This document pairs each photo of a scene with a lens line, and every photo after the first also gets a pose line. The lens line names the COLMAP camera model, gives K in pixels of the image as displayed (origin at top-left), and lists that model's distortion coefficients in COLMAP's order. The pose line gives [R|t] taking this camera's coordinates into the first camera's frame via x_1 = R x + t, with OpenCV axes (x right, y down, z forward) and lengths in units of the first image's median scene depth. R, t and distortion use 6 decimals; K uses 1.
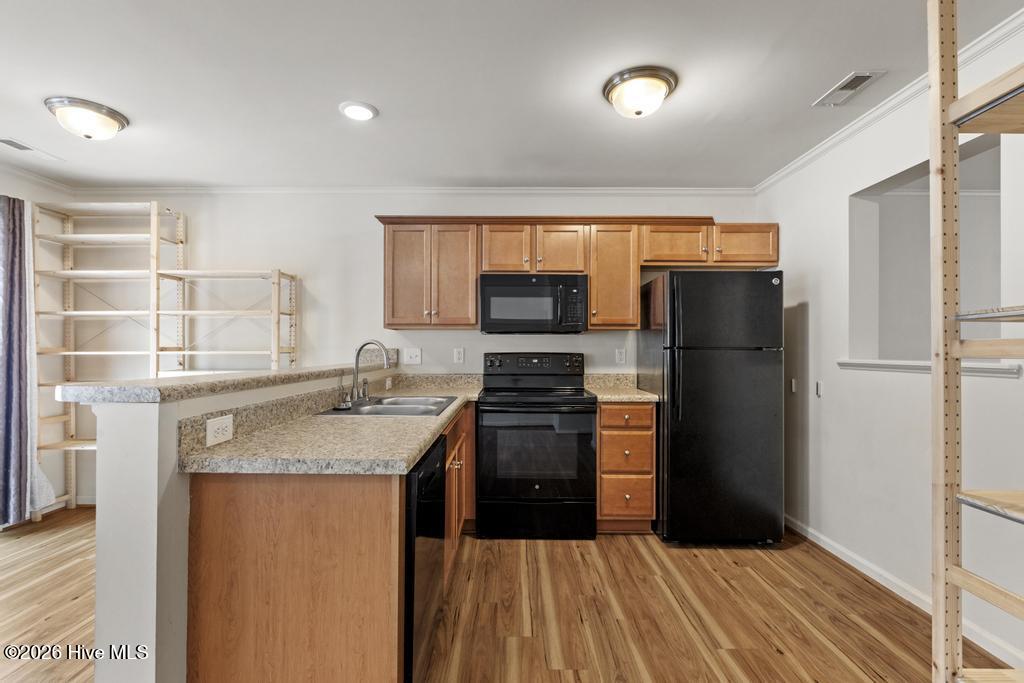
lens RADIAL K [[468.4, 0, 514.4], [0, 468.4, 345.4], [0, 0, 1]] dist [-0.001966, -0.002437]
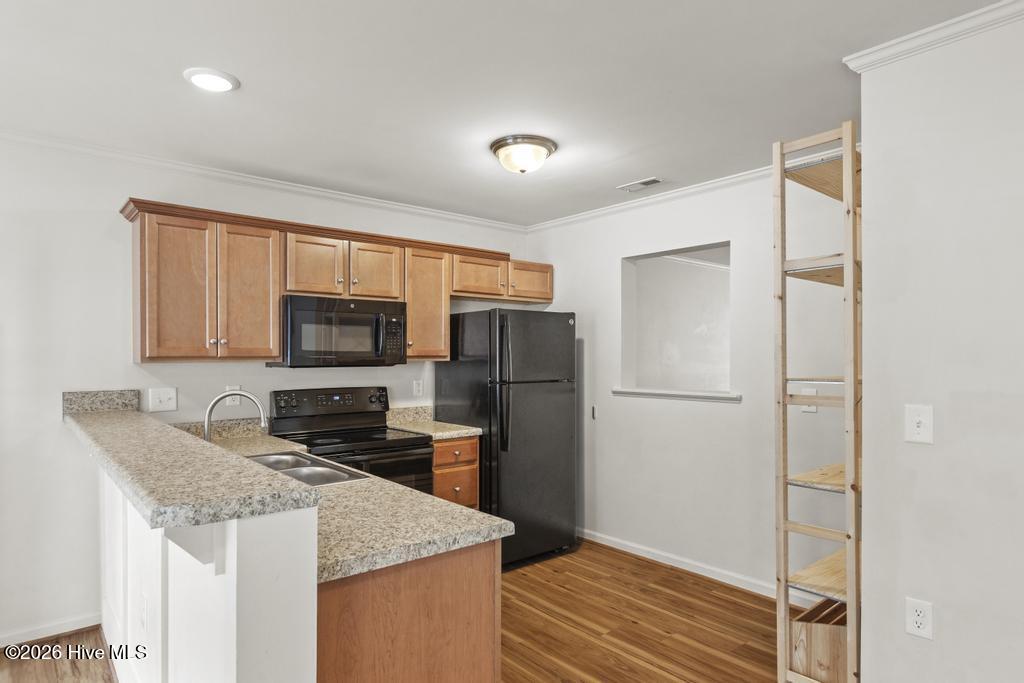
lens RADIAL K [[586.7, 0, 509.4], [0, 586.7, 354.2], [0, 0, 1]] dist [-0.007437, 0.003269]
pose [[0.764522, -0.002221, 0.644594, -0.466721], [-0.002374, 0.999978, 0.006262, -0.062341], [-0.644594, -0.006317, 0.764499, -0.010153]]
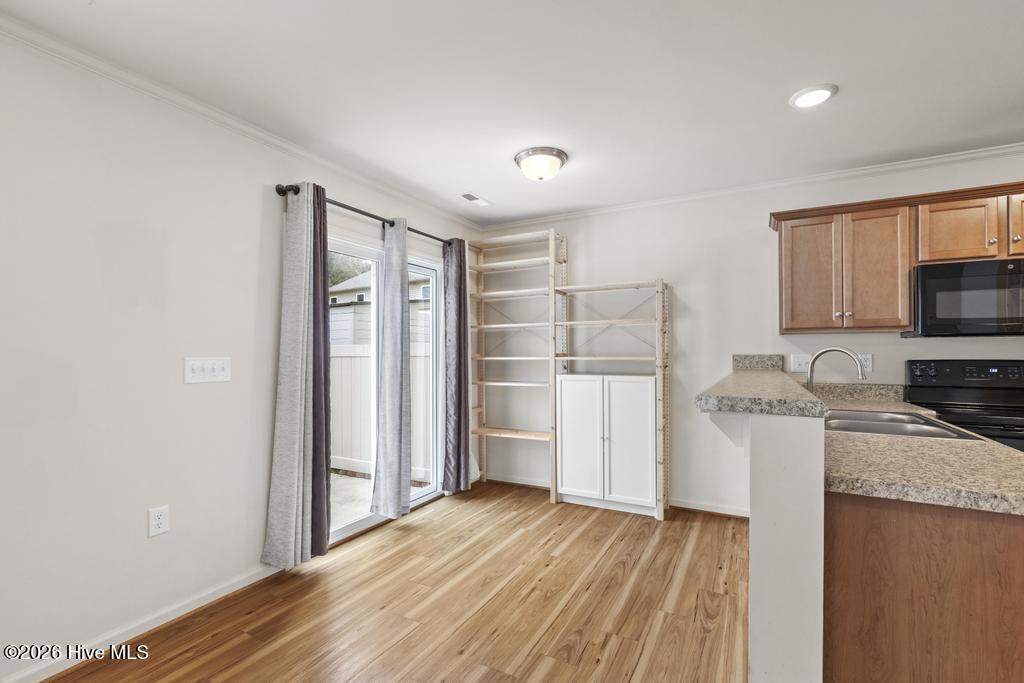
lens RADIAL K [[456.4, 0, 514.7], [0, 456.4, 347.9], [0, 0, 1]] dist [0.000606, -0.000632]
pose [[0.880472, -0.006576, -0.474053, -0.347502], [0.005943, 0.999978, -0.002833, -0.008821], [0.474061, -0.000323, 0.880492, -0.051282]]
